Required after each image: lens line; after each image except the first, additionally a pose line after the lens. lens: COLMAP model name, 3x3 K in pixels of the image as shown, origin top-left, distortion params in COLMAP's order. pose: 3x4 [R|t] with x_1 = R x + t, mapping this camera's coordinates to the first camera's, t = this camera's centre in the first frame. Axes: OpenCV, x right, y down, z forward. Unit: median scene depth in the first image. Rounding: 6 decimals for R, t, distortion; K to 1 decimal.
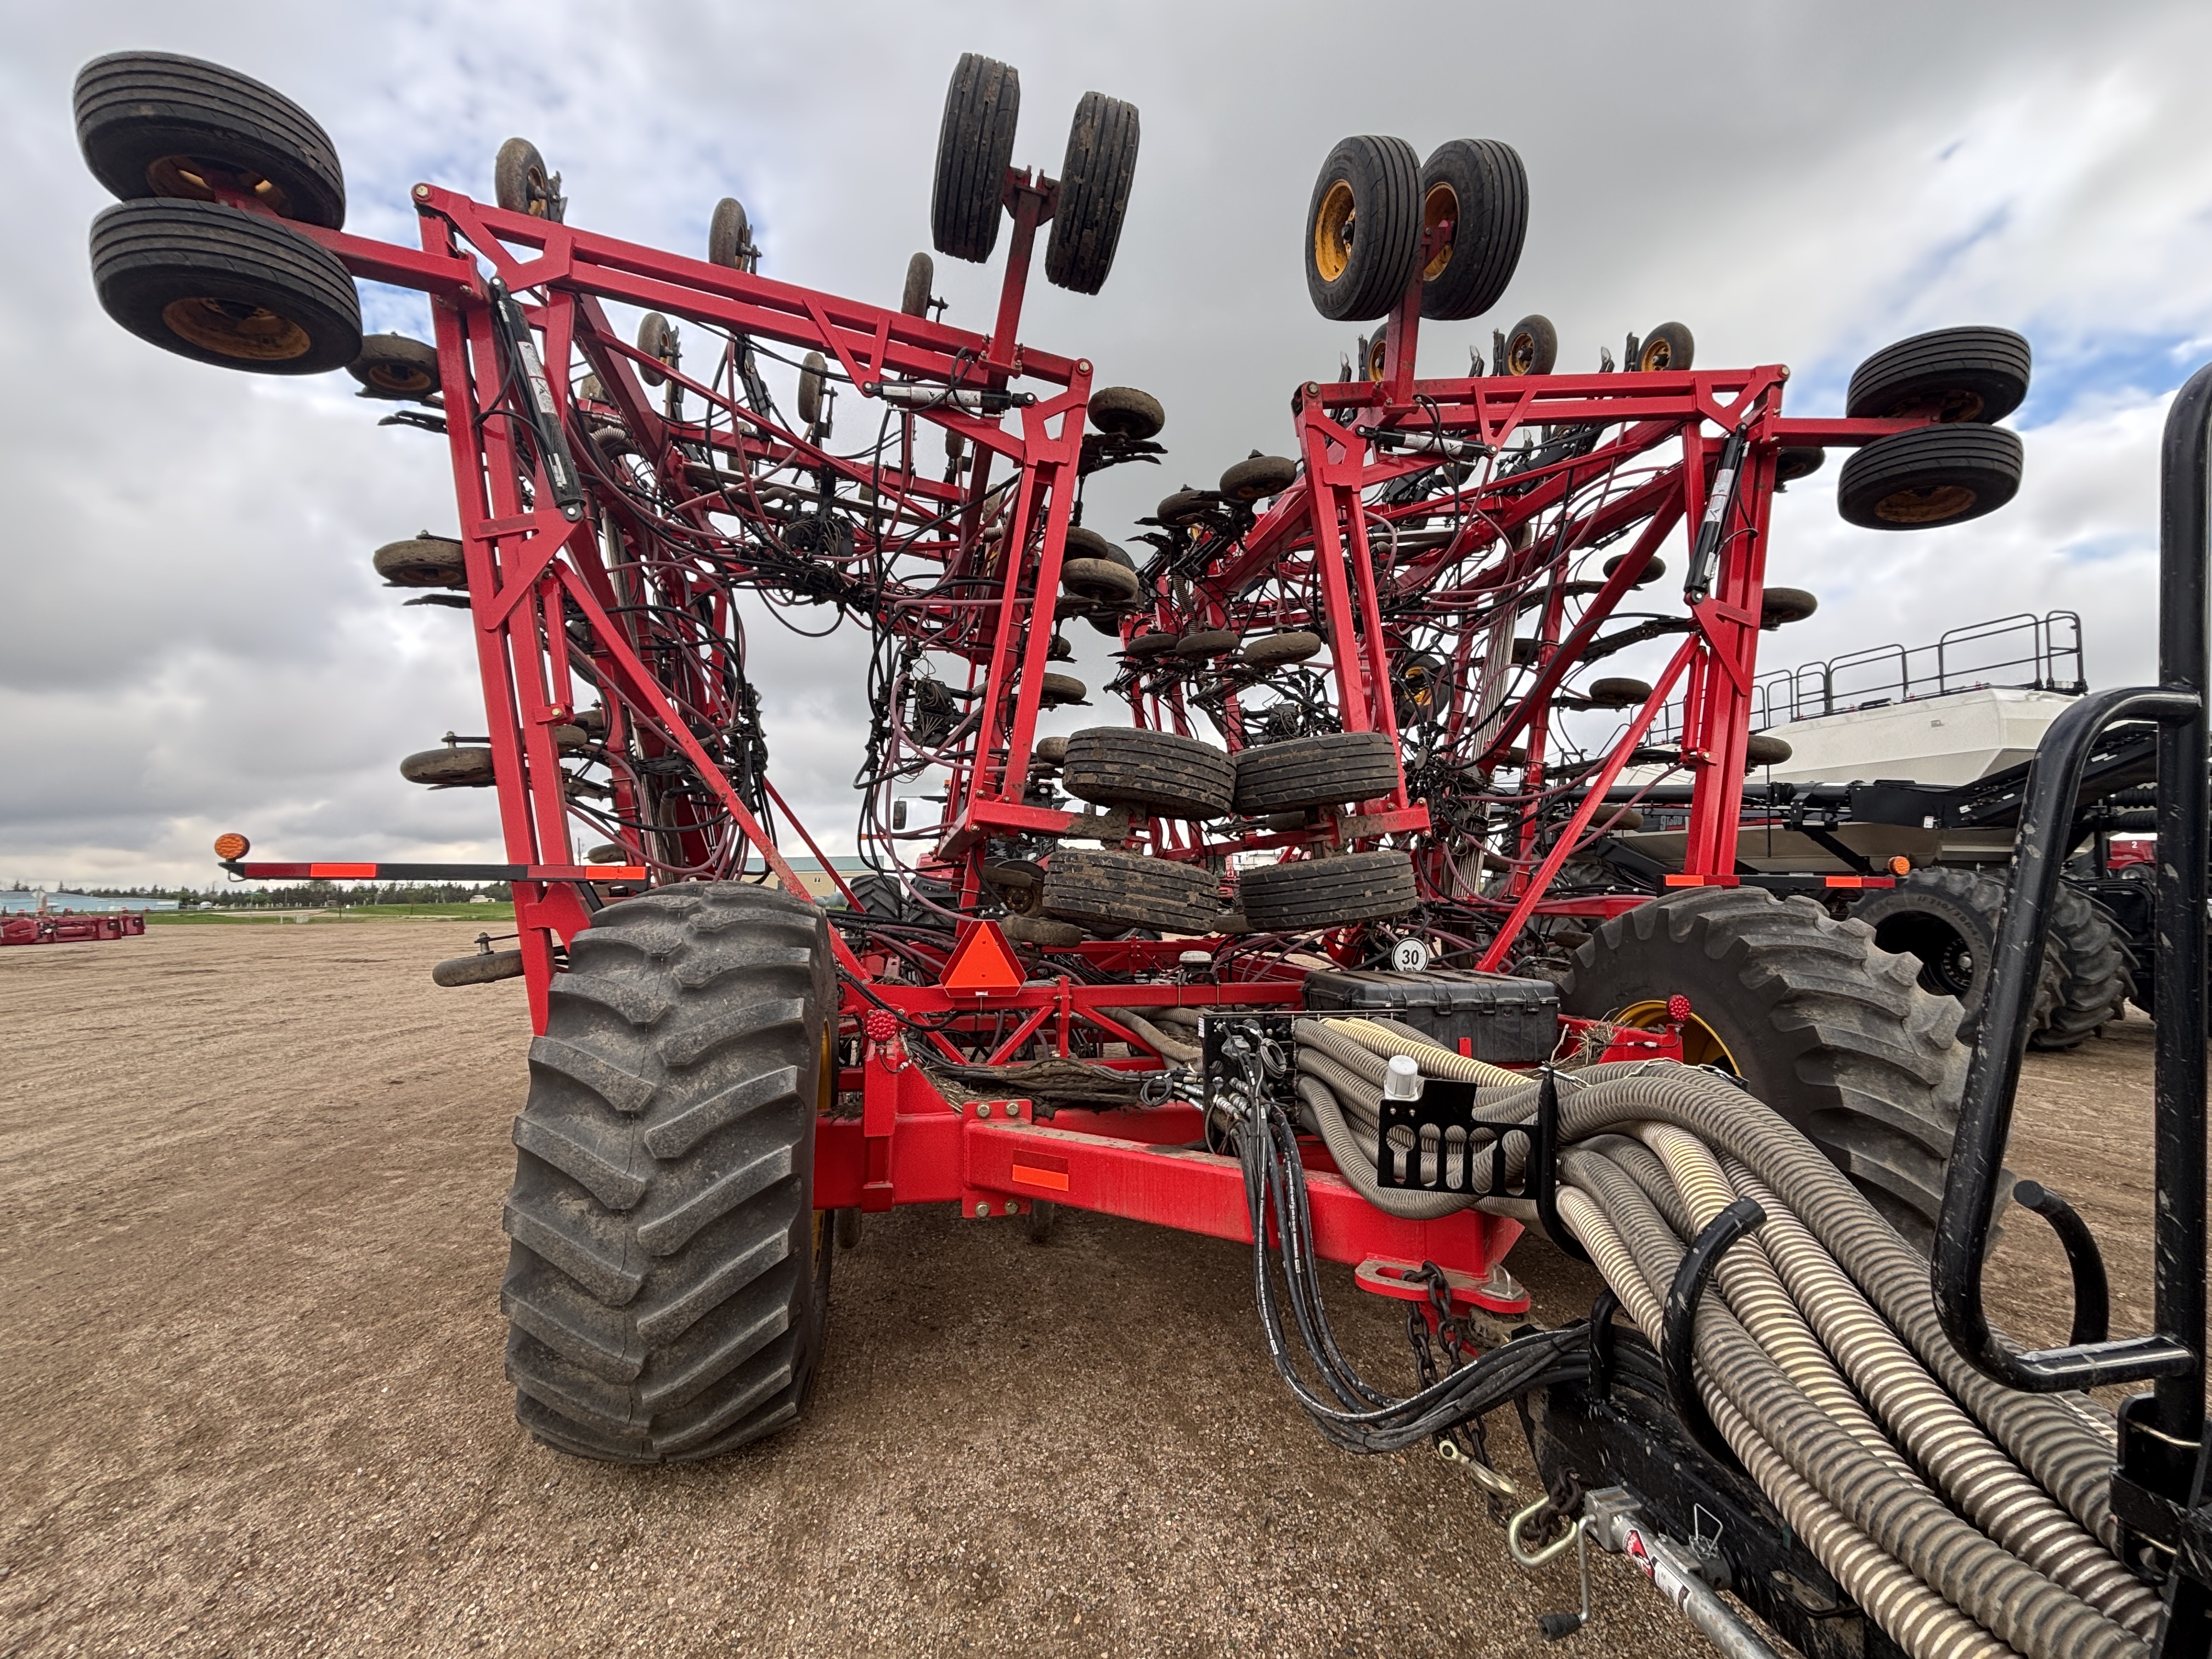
lens RADIAL K [[986.0, 0, 1106.0], [0, 986.0, 829.5], [0, 0, 1]] dist [-0.048668, 0.033527]
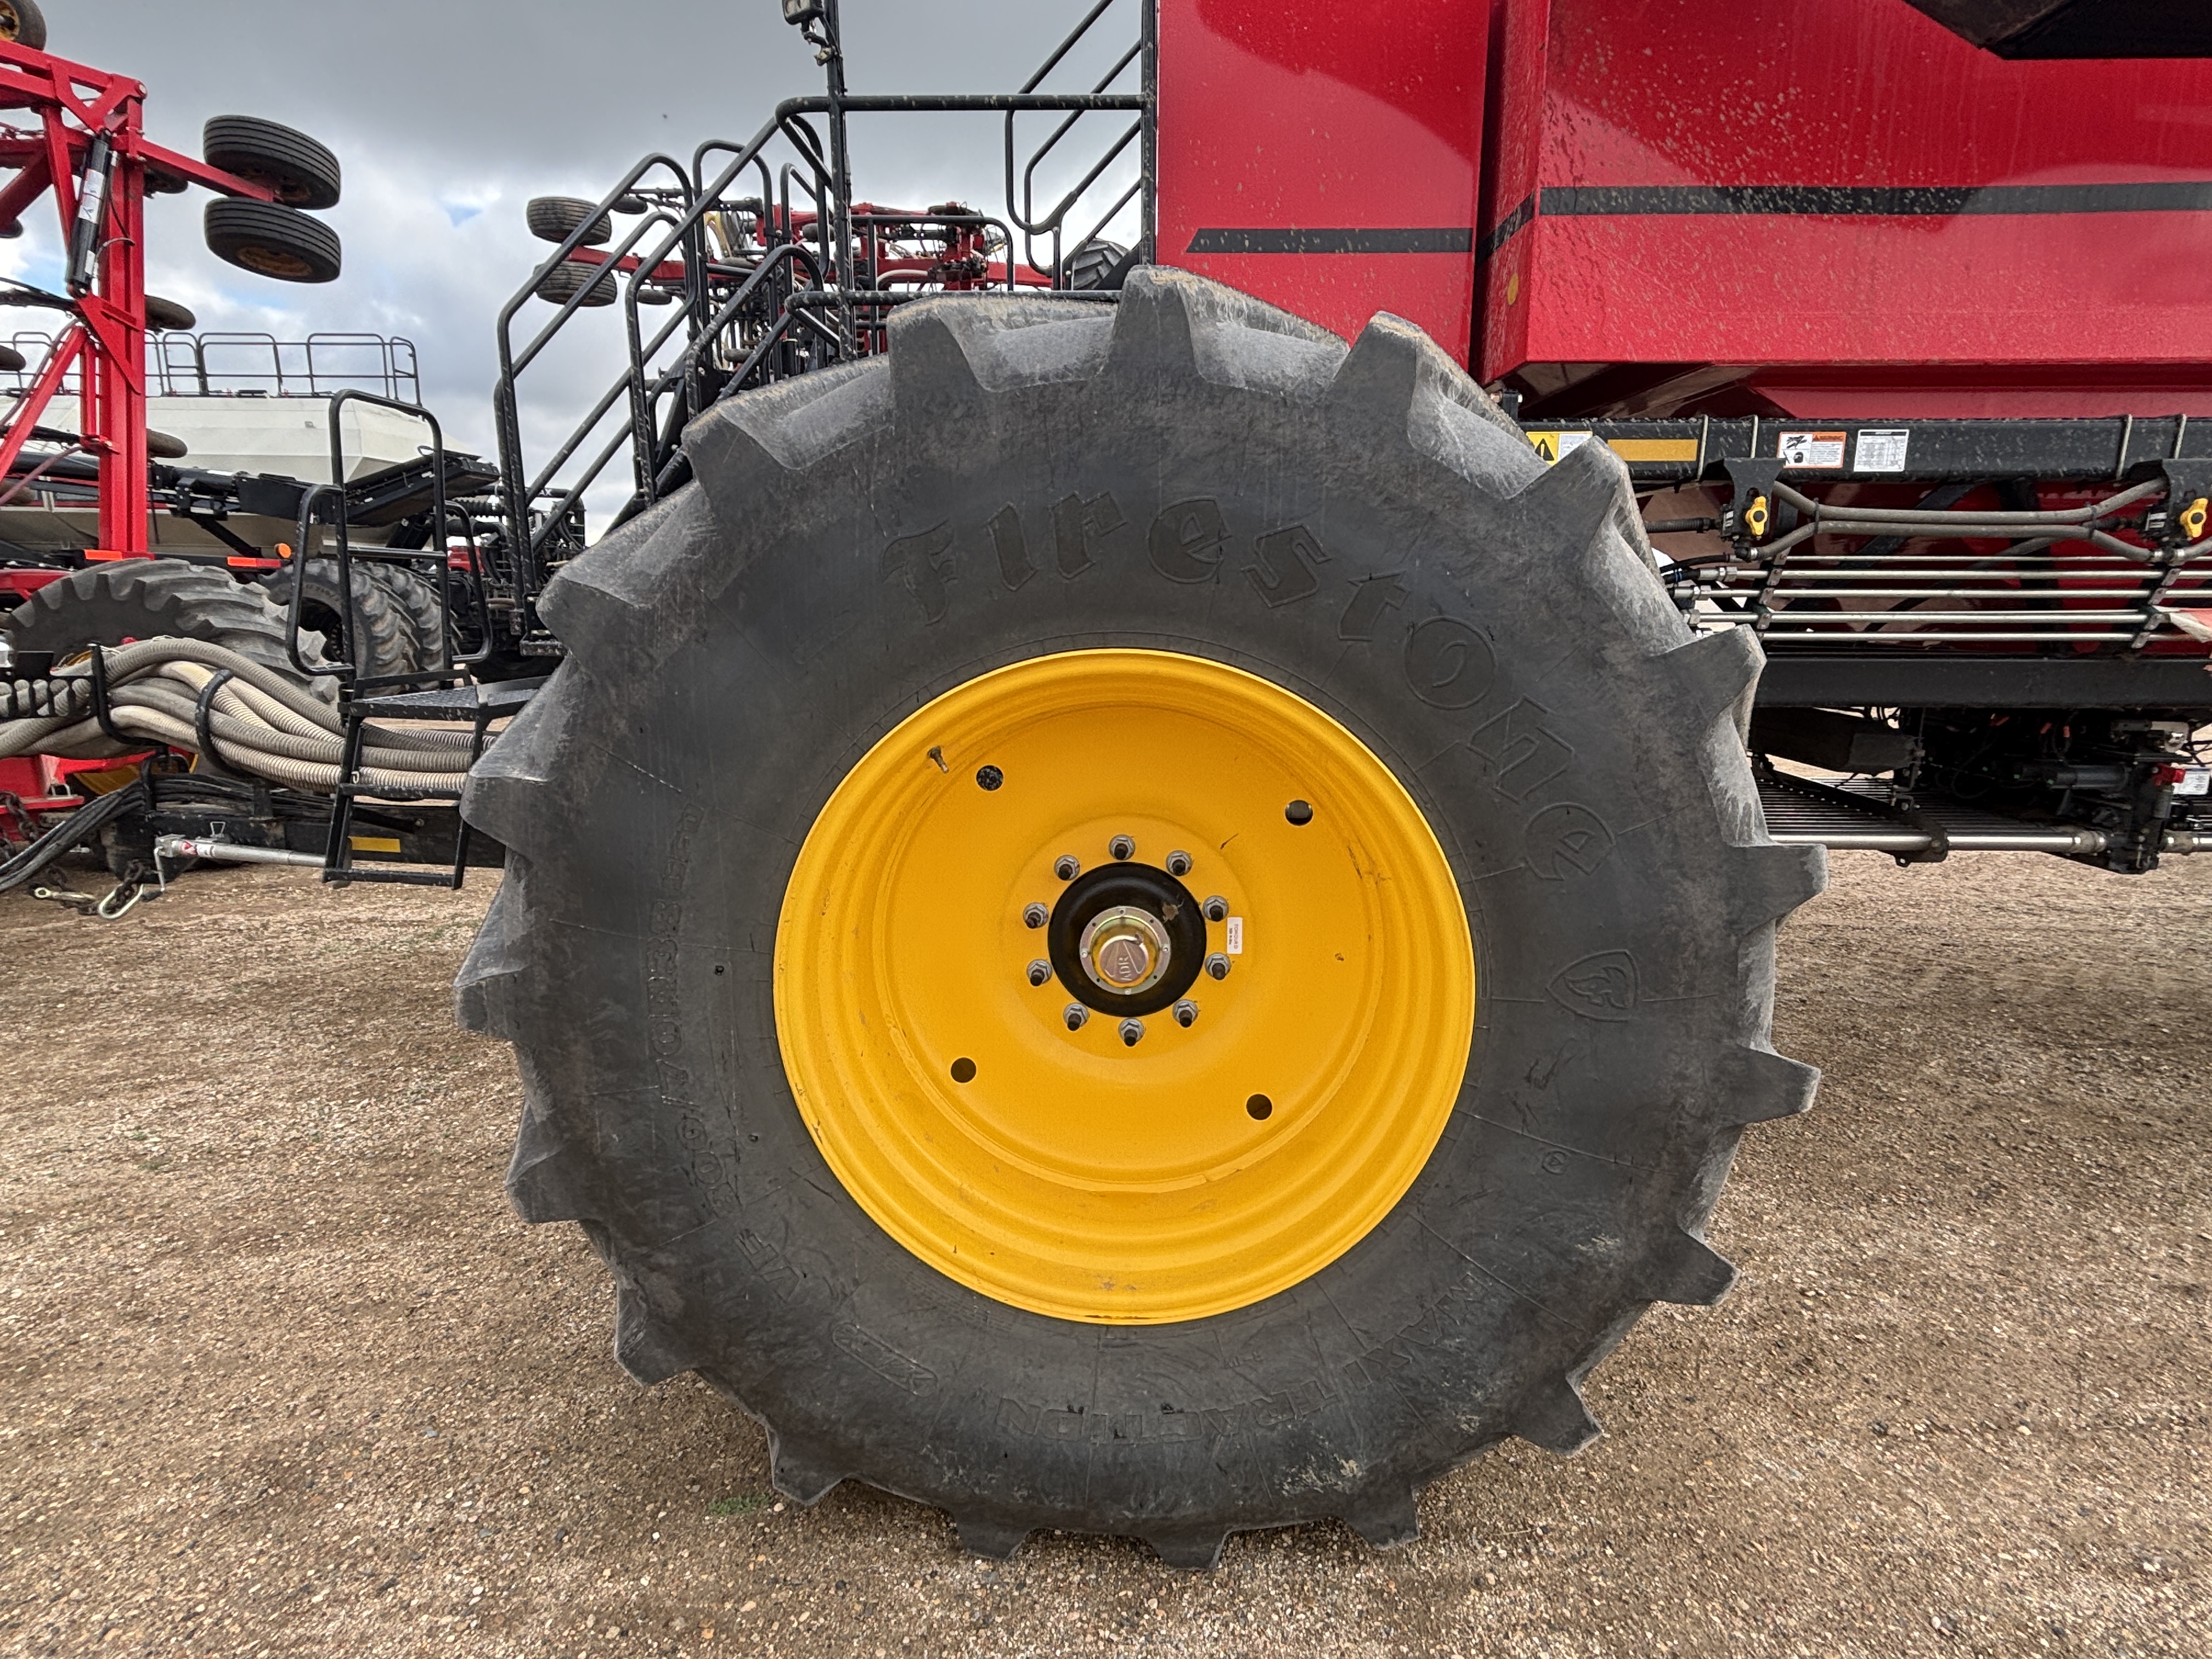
lens RADIAL K [[1157.7, 0, 1128.7], [0, 1157.7, 835.4], [0, 0, 1]] dist [-0.002310, 0.003484]
pose [[0.270576, -0.190567, 0.943649, -0.413771], [-0.065304, 0.974321, 0.215486, 0.000003], [-0.960481, -0.119929, 0.251183, -0.526346]]
